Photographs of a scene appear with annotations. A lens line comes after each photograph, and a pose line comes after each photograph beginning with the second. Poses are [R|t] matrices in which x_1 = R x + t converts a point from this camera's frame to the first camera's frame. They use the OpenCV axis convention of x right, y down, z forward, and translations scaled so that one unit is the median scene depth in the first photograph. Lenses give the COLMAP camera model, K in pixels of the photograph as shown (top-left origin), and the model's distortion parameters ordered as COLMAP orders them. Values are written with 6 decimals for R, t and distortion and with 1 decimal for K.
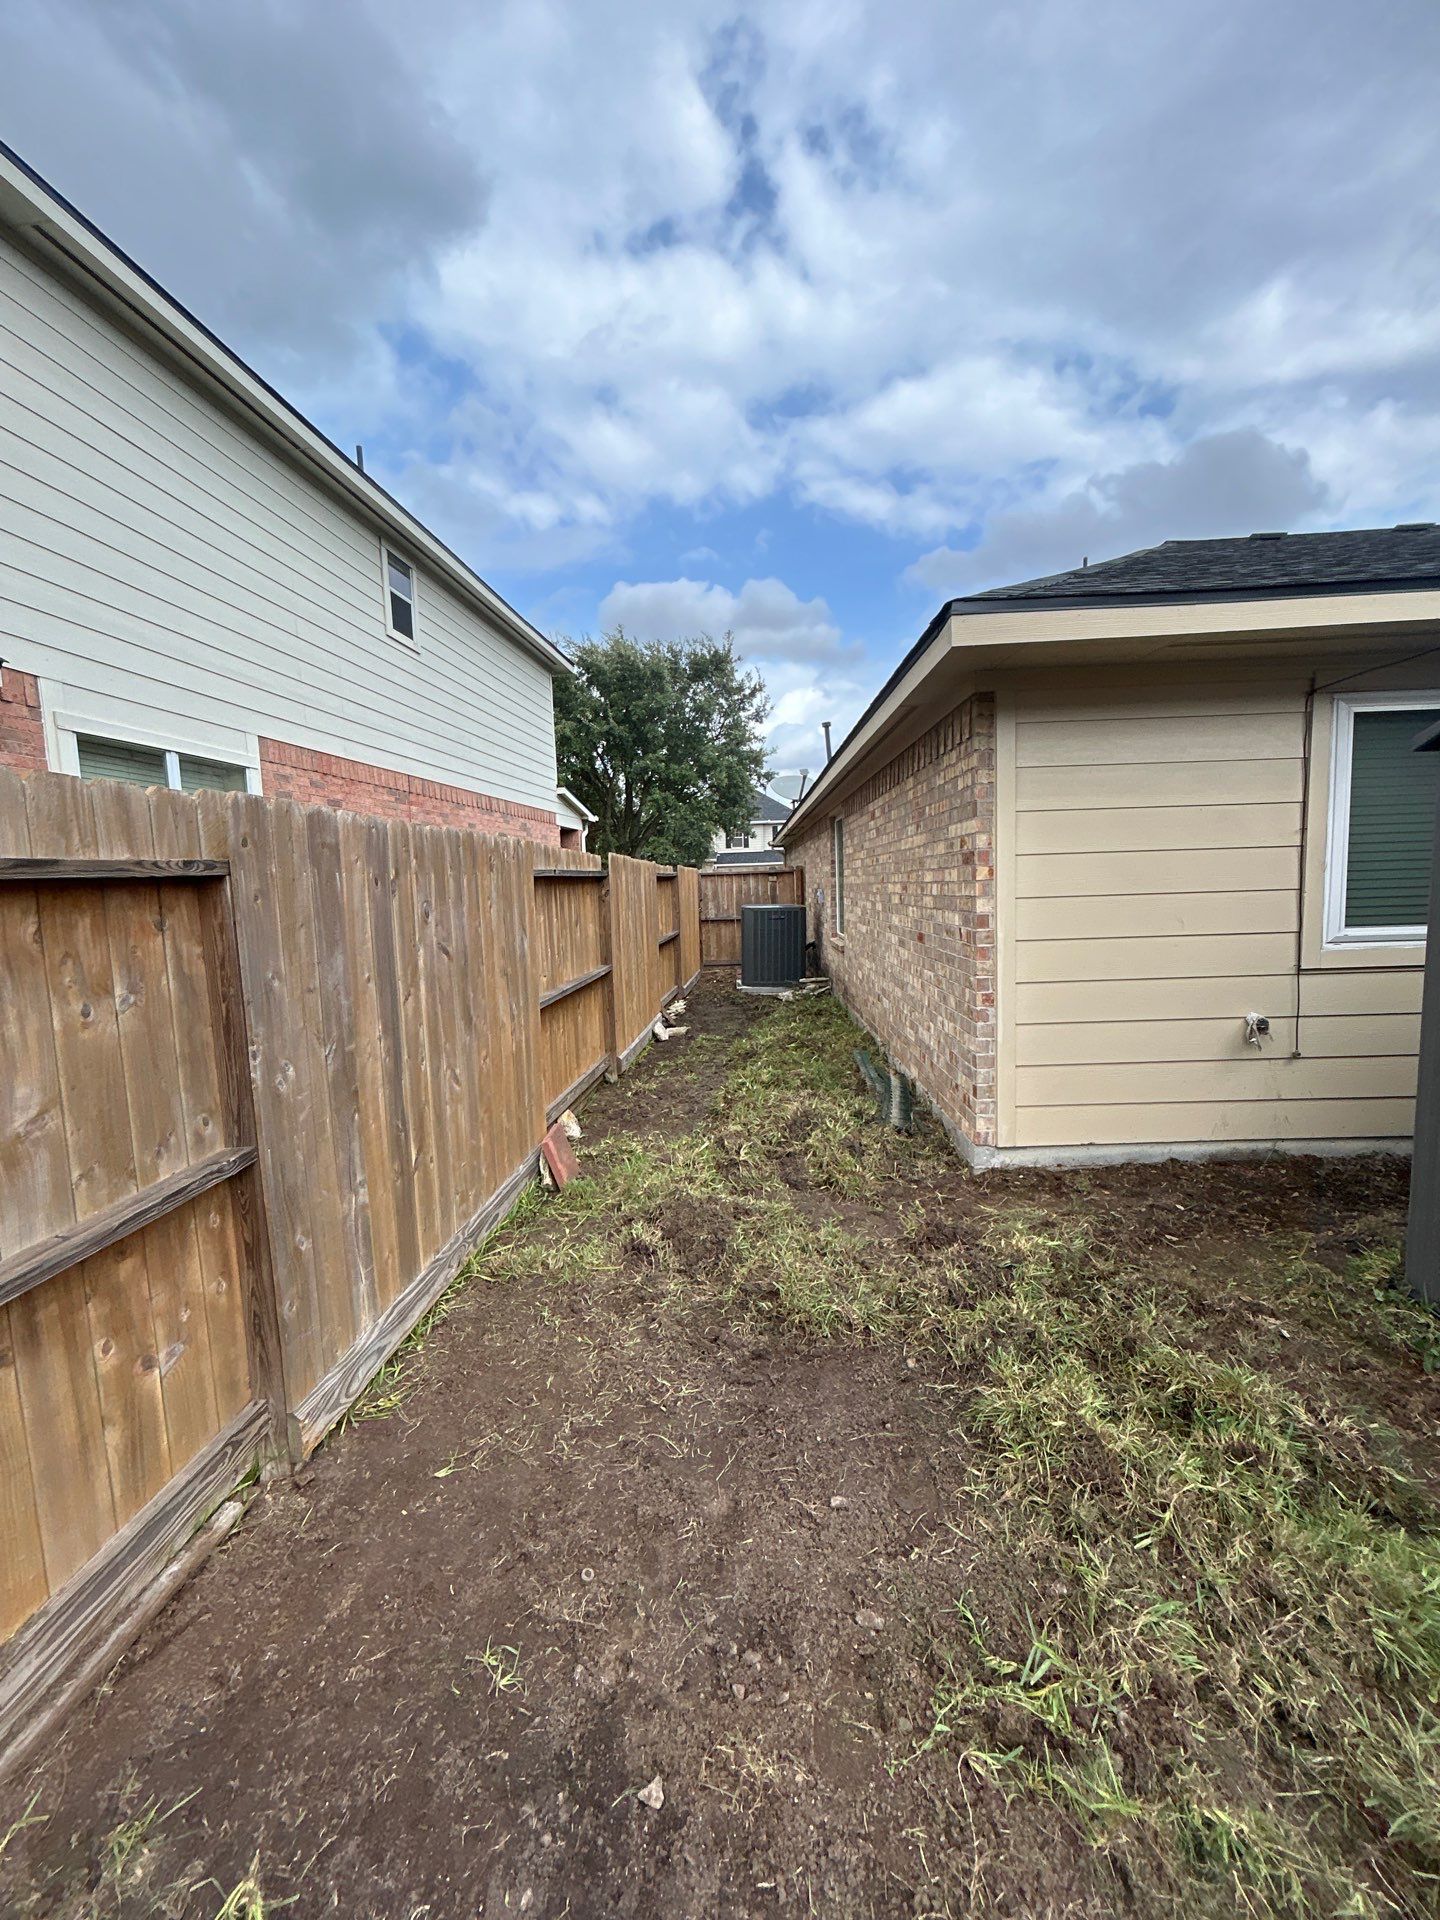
lens RADIAL K [[774.0, 0, 729.6], [0, 774.0, 954.0], [0, 0, 1]] dist [-0.006084, 0.001522]
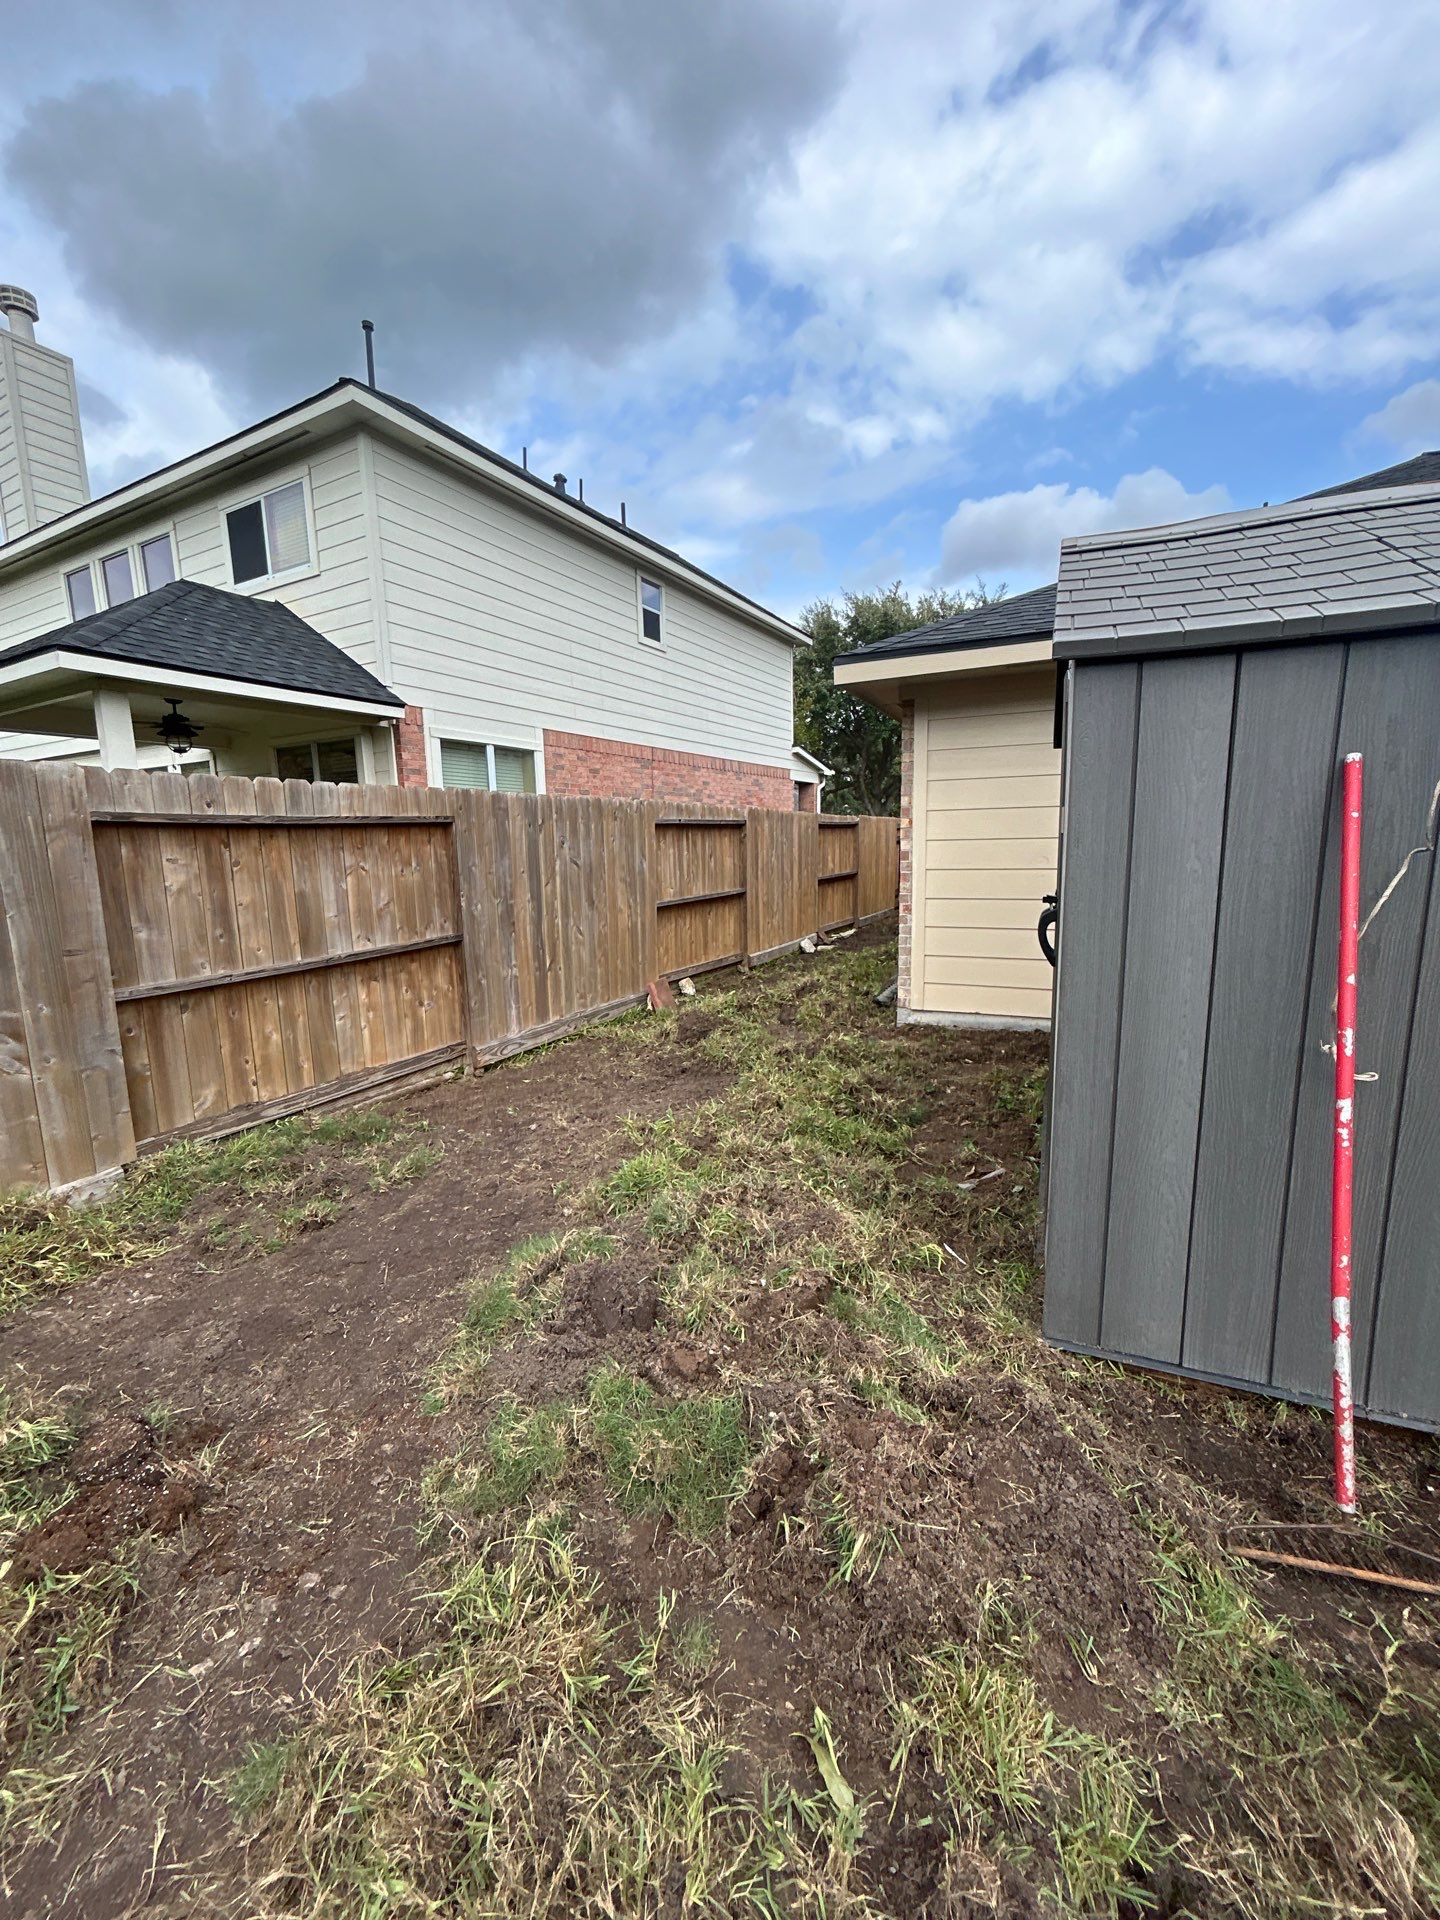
lens RADIAL K [[774.0, 0, 721.9], [0, 774.0, 977.1], [0, 0, 1]] dist [-0.006084, 0.001522]
pose [[0.919125, 0.078841, -0.385997, 0.553216], [-0.042182, 0.993833, 0.102549, 0.049619], [0.391702, -0.077973, 0.916782, -0.471543]]
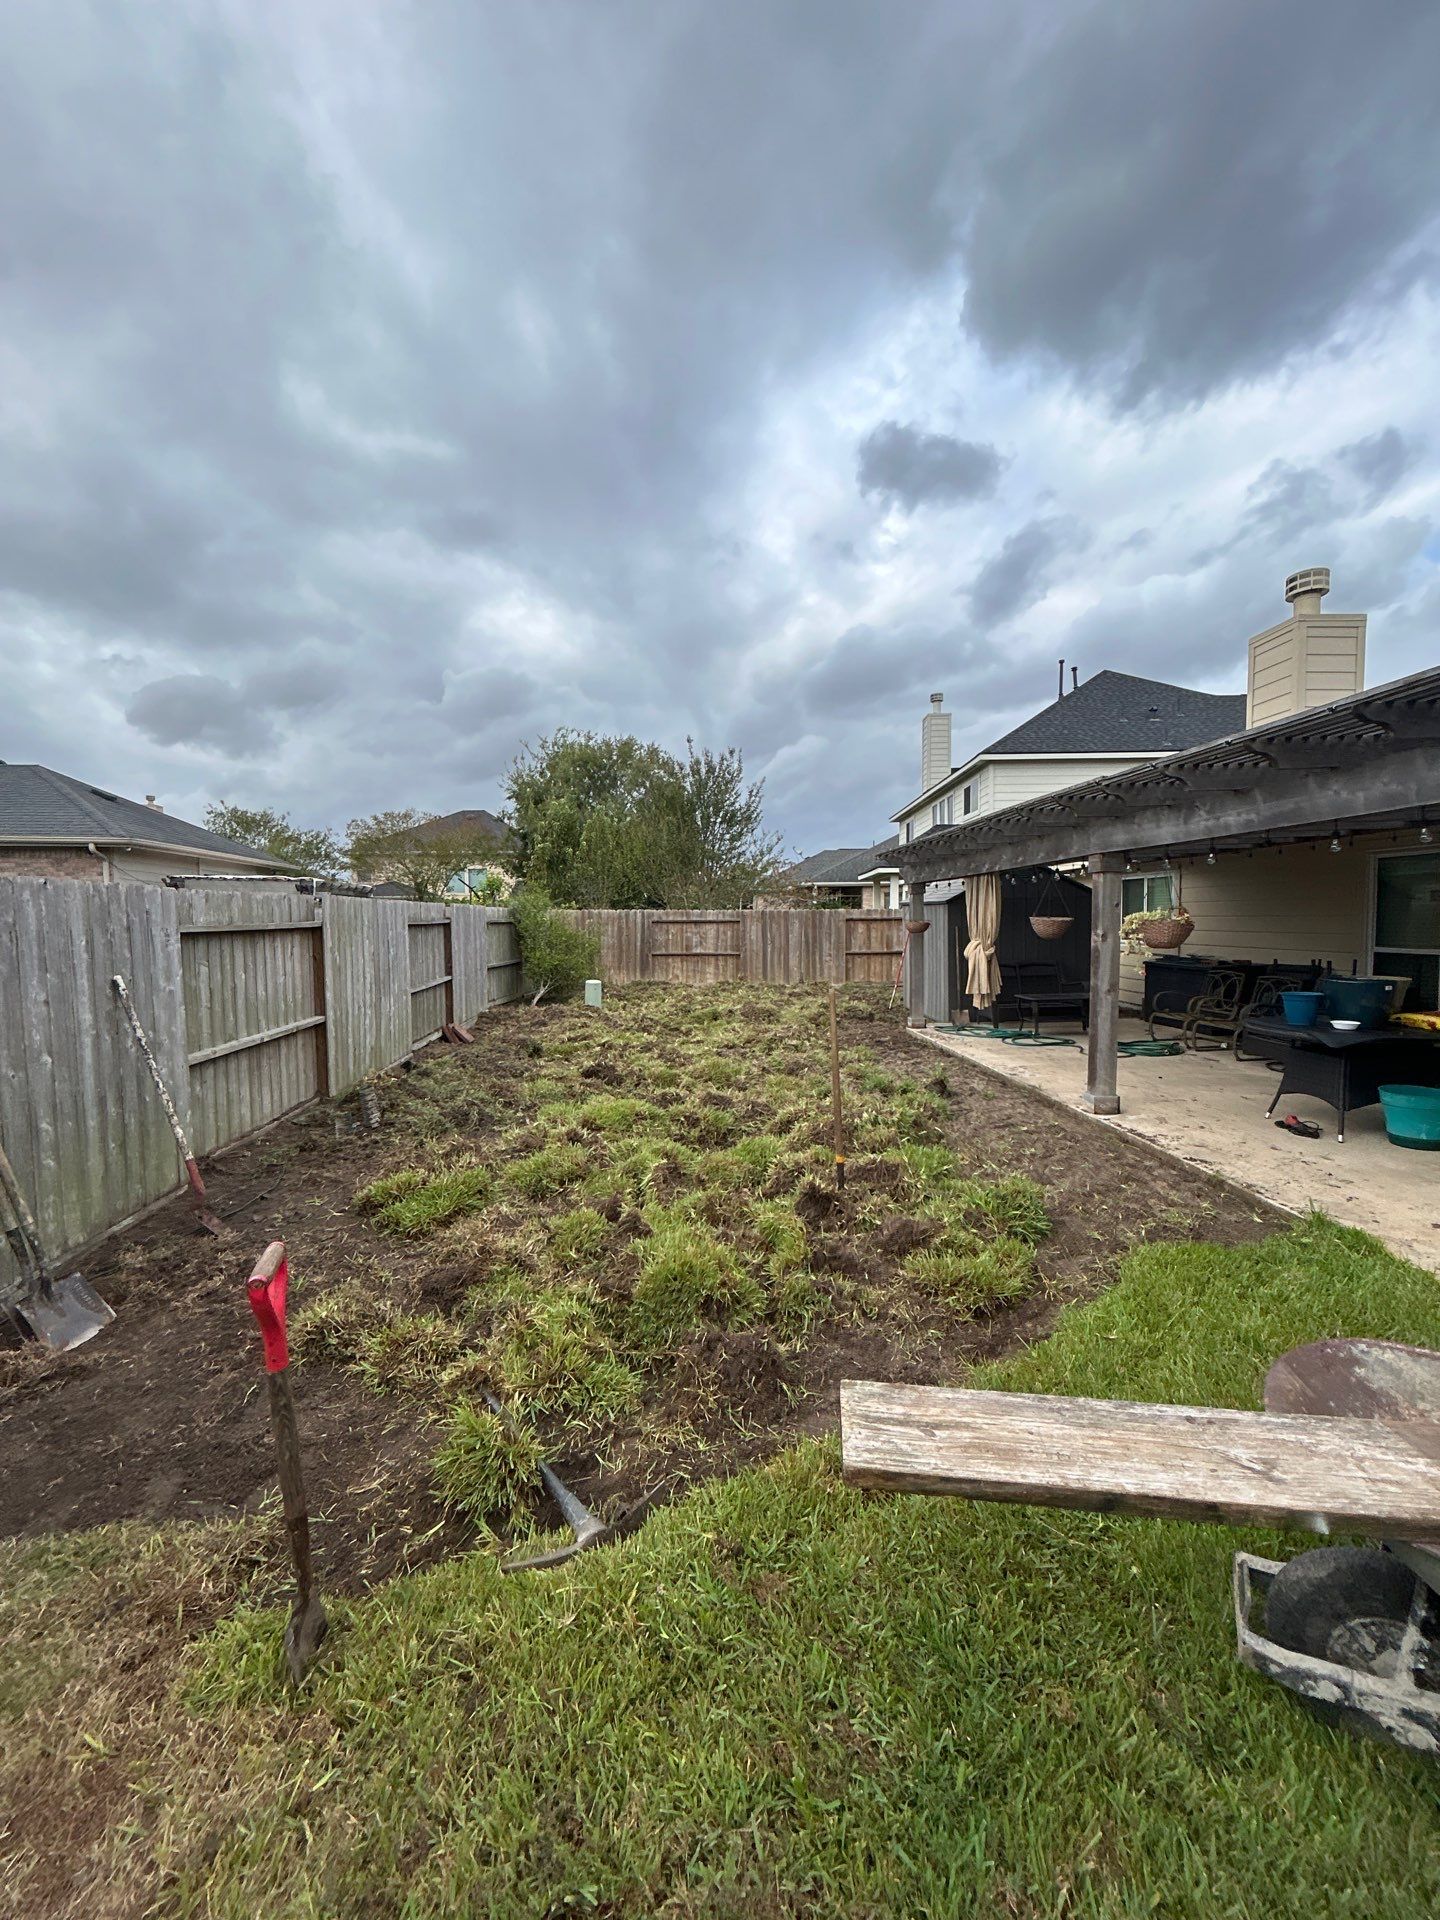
lens RADIAL K [[774.0, 0, 725.0], [0, 774.0, 956.3], [0, 0, 1]] dist [-0.006084, 0.001522]
pose [[0.070679, 0.097399, -0.992733, 4.058902], [-0.085216, 0.992173, 0.091277, -0.139728], [0.993852, 0.078145, 0.078425, -1.008756]]
